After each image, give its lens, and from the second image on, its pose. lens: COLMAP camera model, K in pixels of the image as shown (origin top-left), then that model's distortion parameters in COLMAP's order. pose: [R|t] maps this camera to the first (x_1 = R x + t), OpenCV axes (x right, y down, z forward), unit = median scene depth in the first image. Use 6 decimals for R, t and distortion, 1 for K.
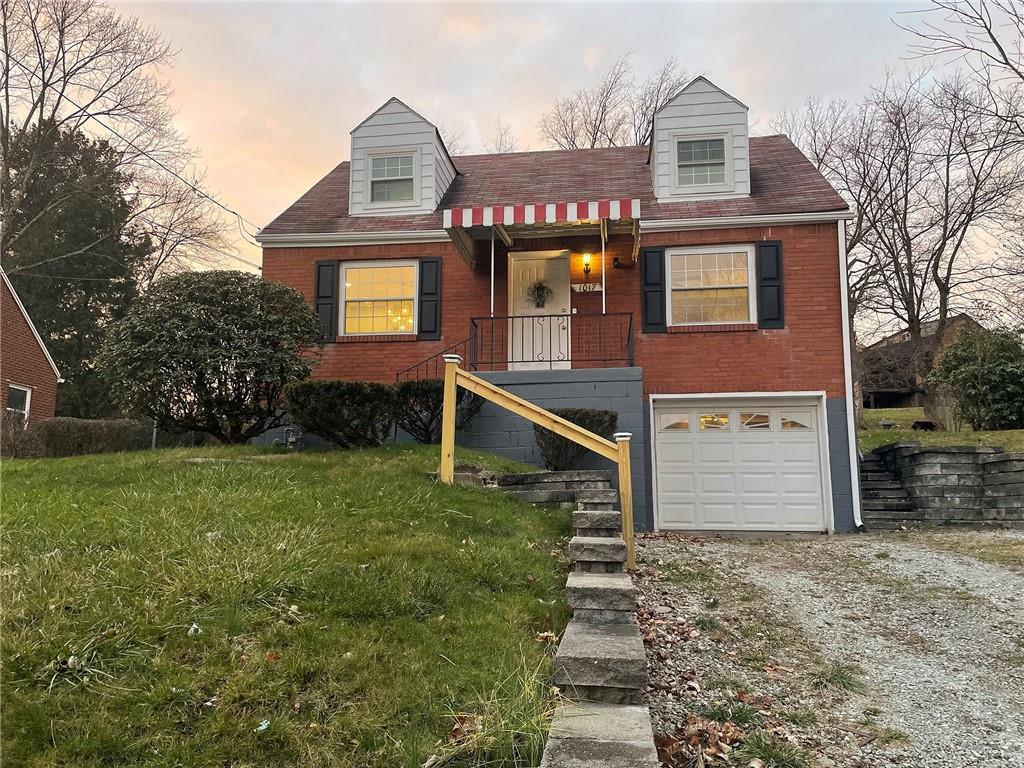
lens RADIAL K [[785.4, 0, 515.1], [0, 785.4, 387.9], [0, 0, 1]] dist [0.036945, -0.014417]
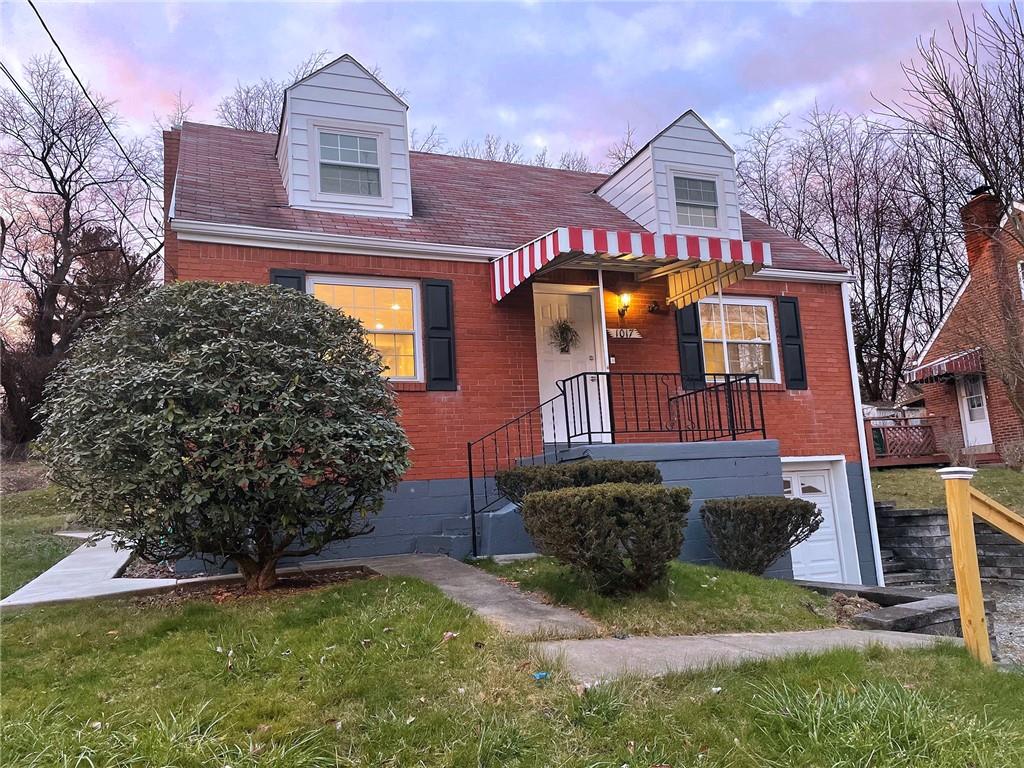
lens RADIAL K [[785.4, 0, 517.0], [0, 785.4, 384.7], [0, 0, 1]] dist [0.036945, -0.014417]
pose [[0.874043, 0.025944, 0.485154, -0.417701], [-0.016377, 0.999579, -0.023948, -0.050574], [-0.485572, 0.012986, 0.874100, 0.318929]]
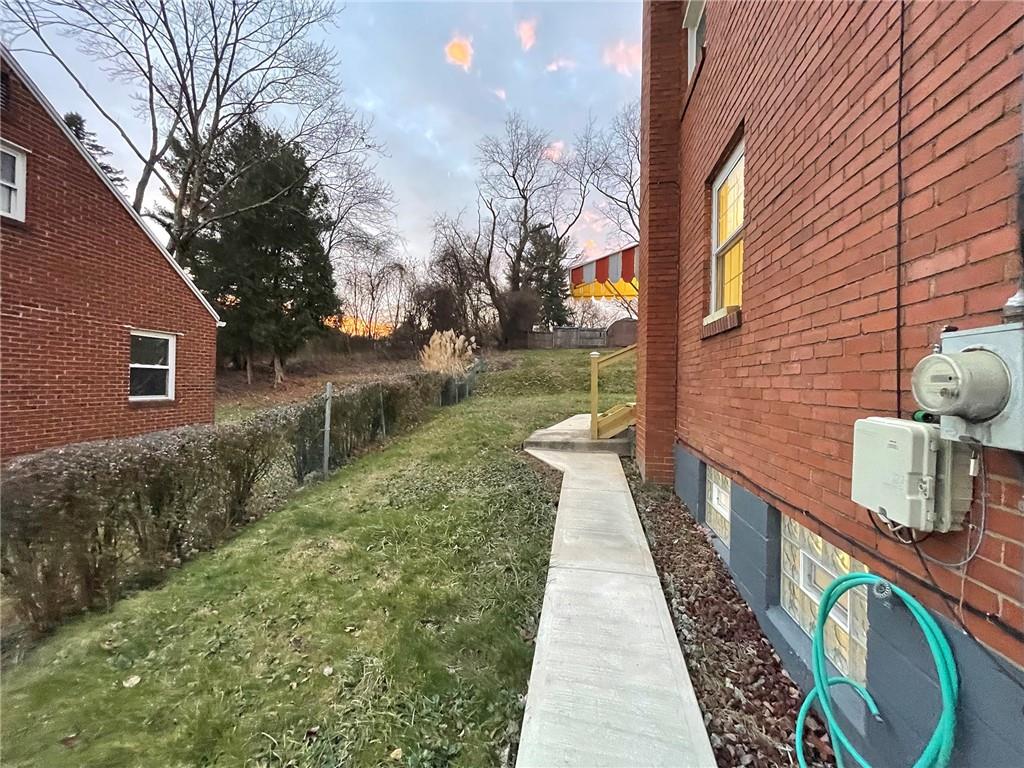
lens RADIAL K [[413.9, 0, 511.8], [0, 413.9, 383.7], [0, 0, 1]] dist [0.003257, 0.000151]
pose [[0.999059, 0.019637, -0.038667, -0.427631], [-0.013312, 0.987427, 0.157514, -0.033367], [0.041274, -0.156851, 0.986759, 0.977671]]
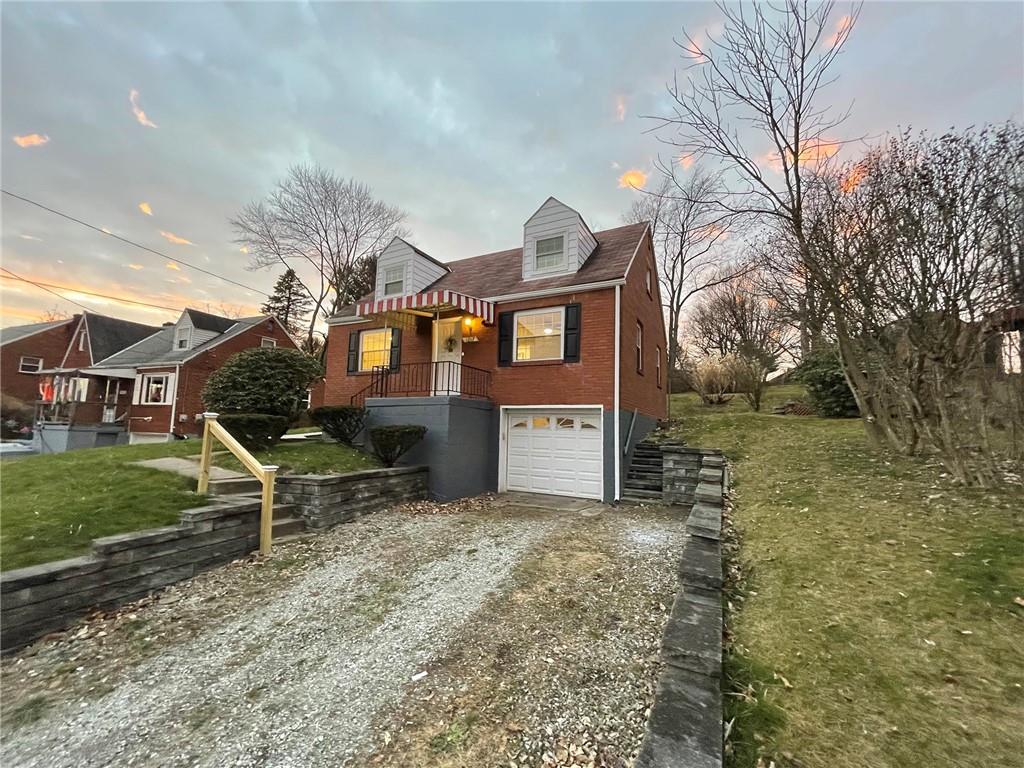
lens RADIAL K [[413.9, 0, 505.6], [0, 413.9, 383.2], [0, 0, 1]] dist [0.003257, 0.000151]
pose [[0.935924, -0.015126, -0.351878, 0.467763], [0.030477, 0.998808, 0.038126, -0.067178], [0.350882, -0.046407, 0.935269, 0.208074]]
